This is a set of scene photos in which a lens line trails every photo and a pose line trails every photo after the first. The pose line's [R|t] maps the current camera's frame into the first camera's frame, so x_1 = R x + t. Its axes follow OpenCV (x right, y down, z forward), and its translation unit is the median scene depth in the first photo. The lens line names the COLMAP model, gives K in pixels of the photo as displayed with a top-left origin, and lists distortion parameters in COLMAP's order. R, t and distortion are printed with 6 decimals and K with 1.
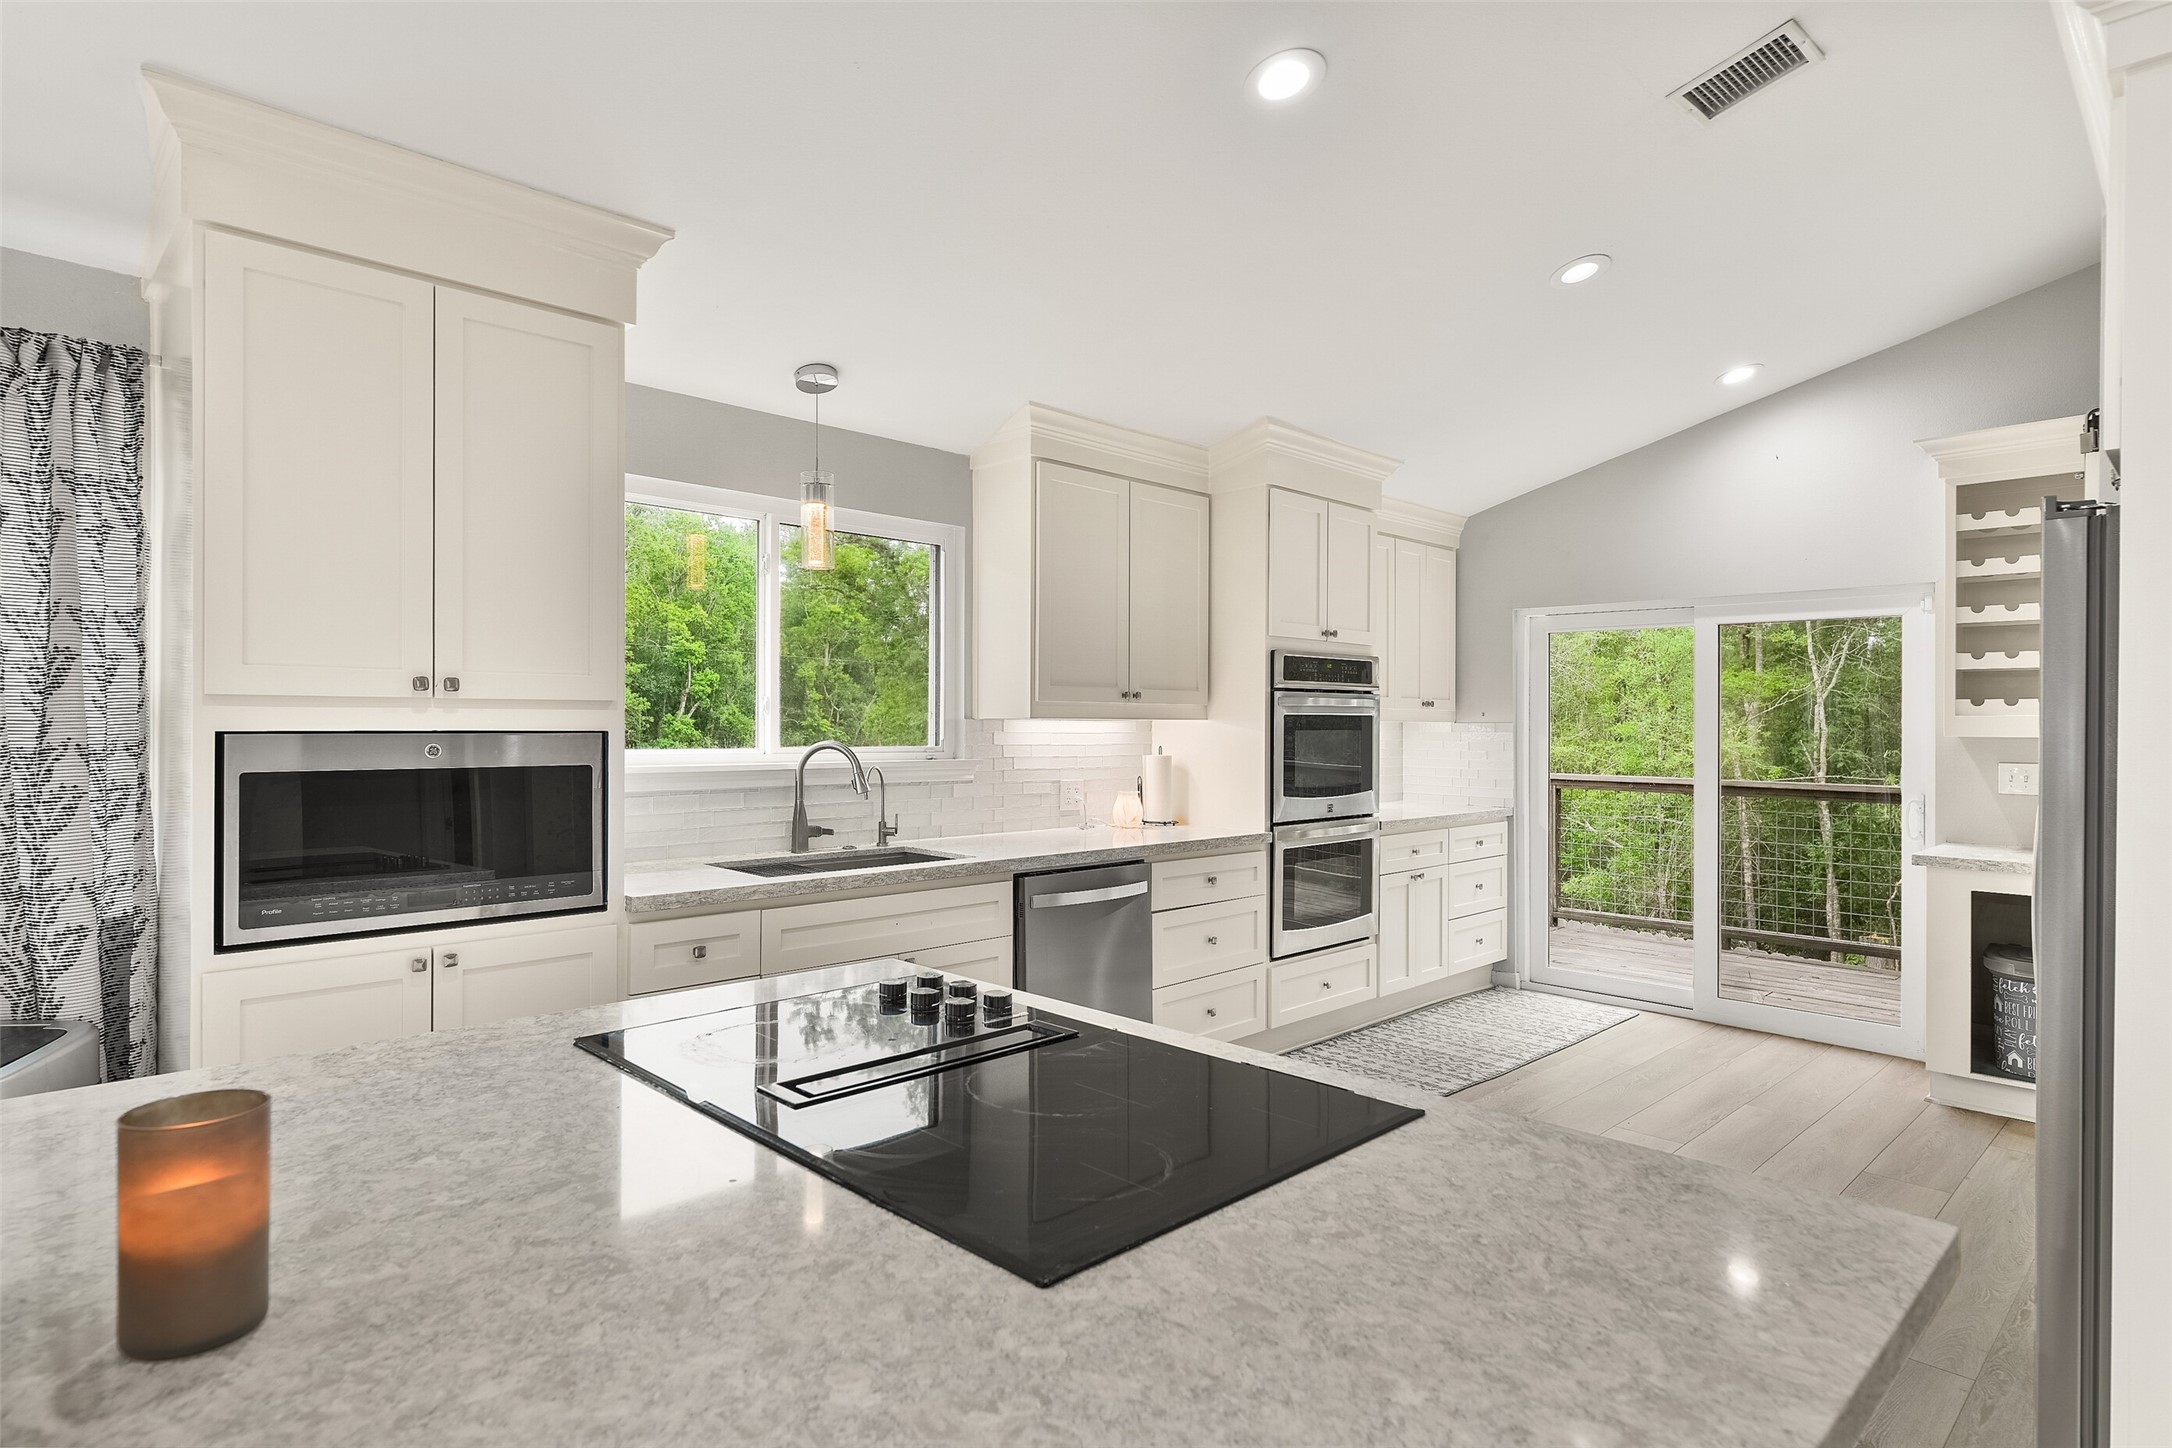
lens RADIAL K [[1167.4, 0, 1089.2], [0, 1167.4, 729.6], [0, 0, 1]] dist [0.001941, -0.002434]
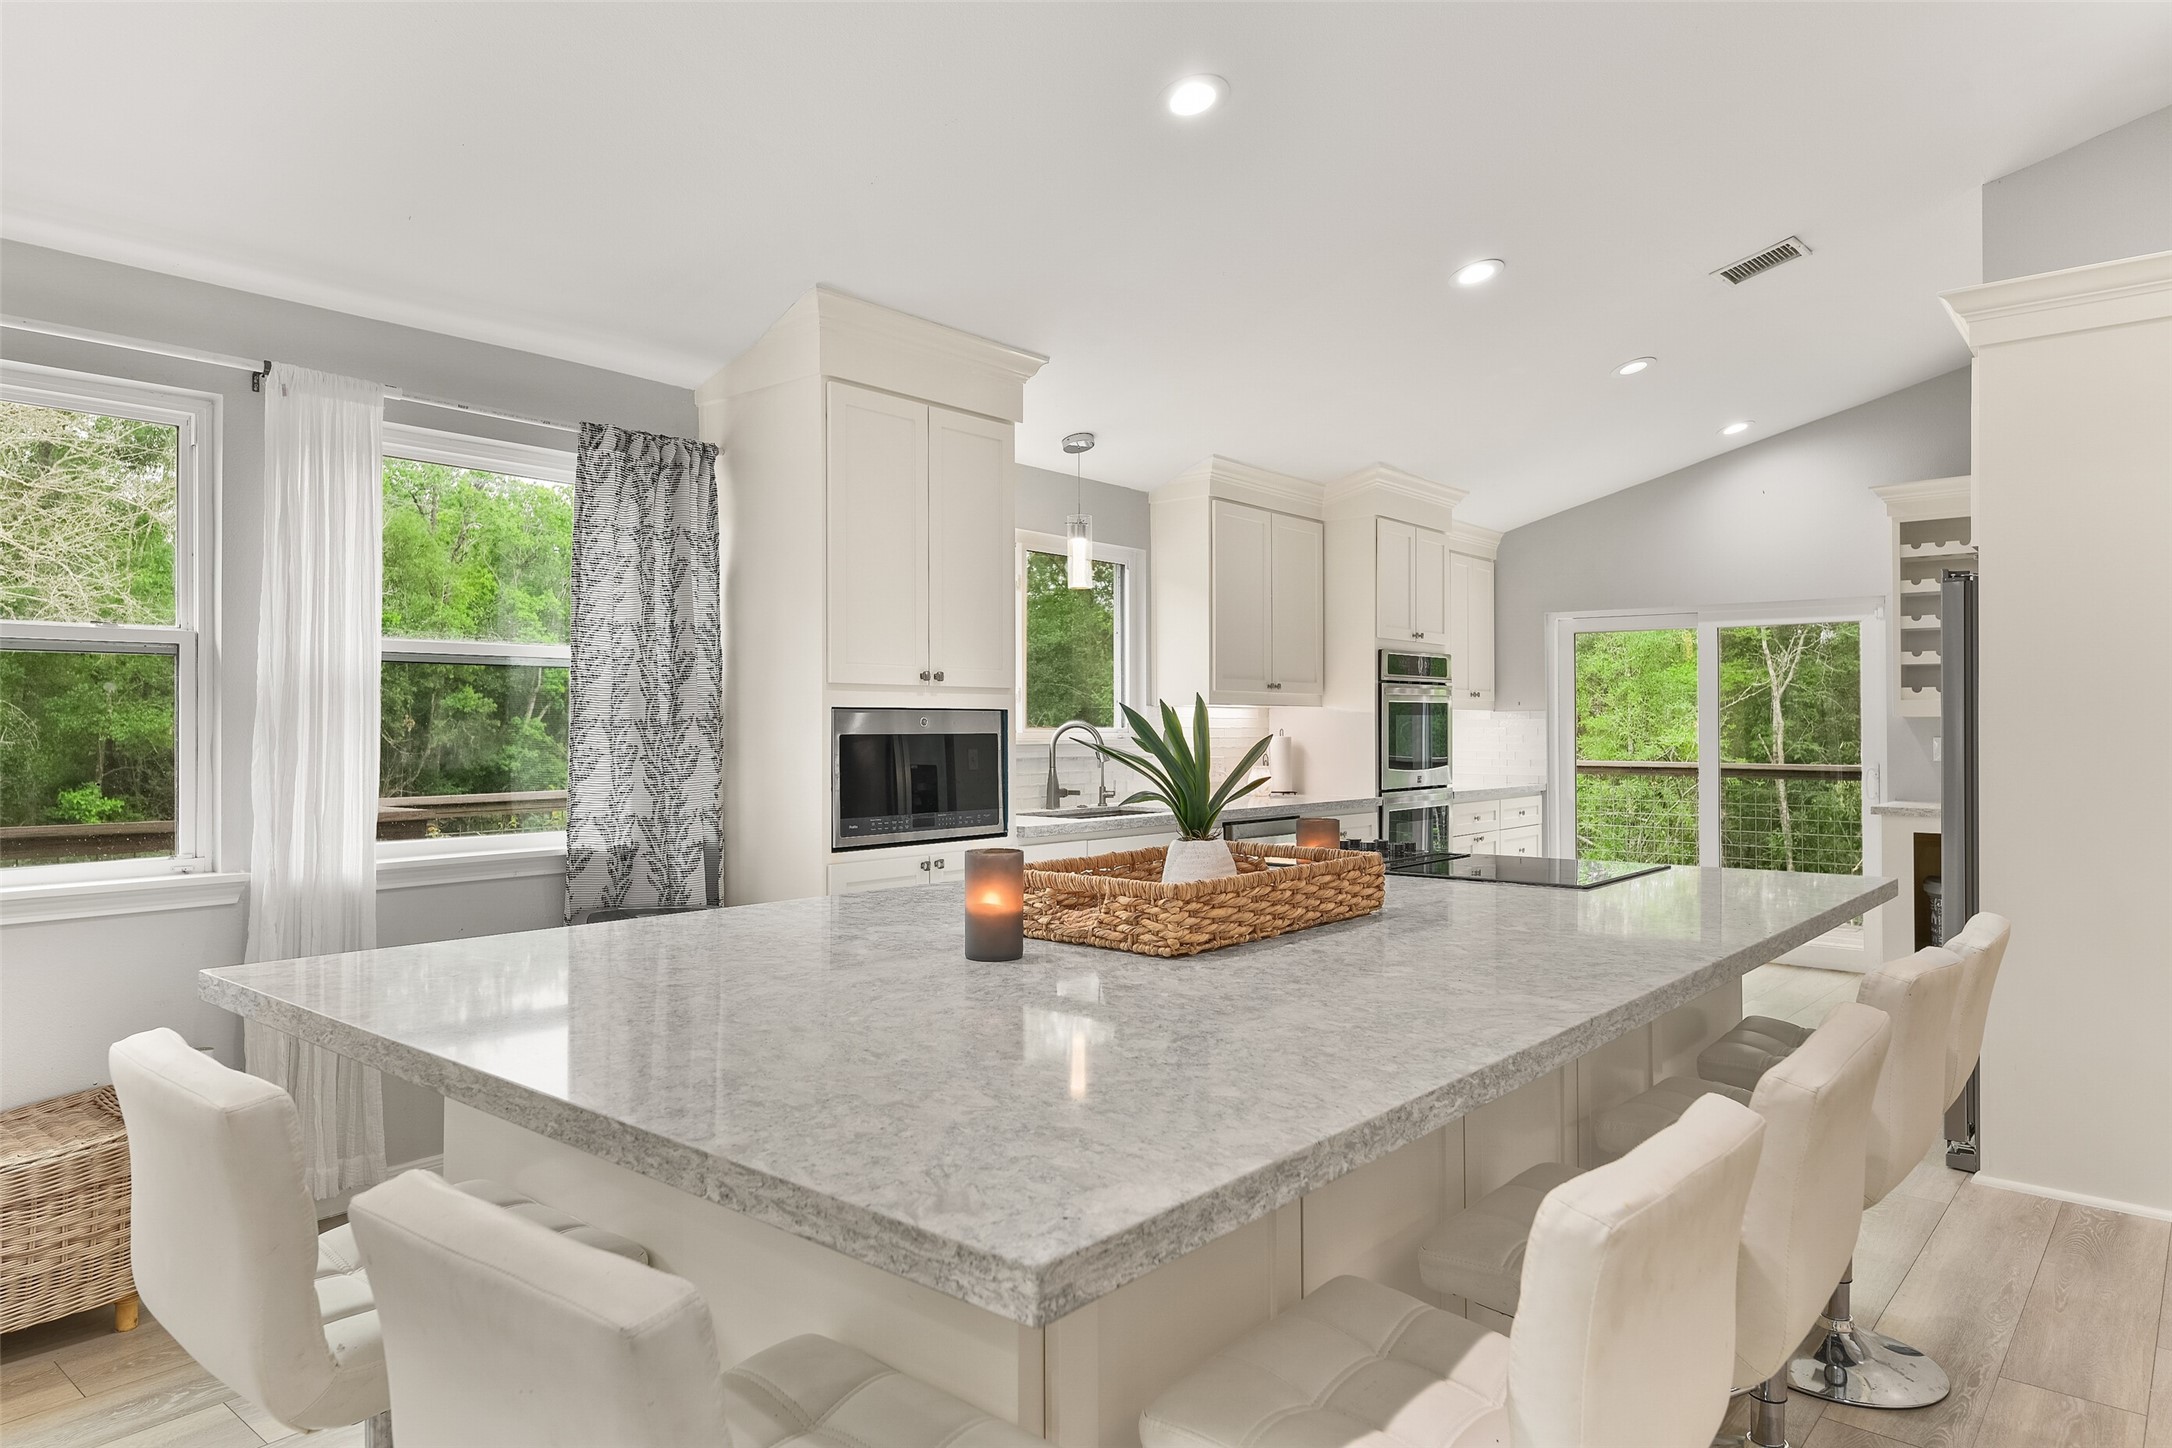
lens RADIAL K [[1370.7, 0, 1081.8], [0, 1370.7, 724.6], [0, 0, 1]] dist [0.000239, 0.003271]
pose [[0.995326, -0.005761, 0.096396, -0.306799], [0.006501, 0.999952, -0.007365, 0.020500], [-0.096349, 0.007958, 0.995316, -0.422140]]
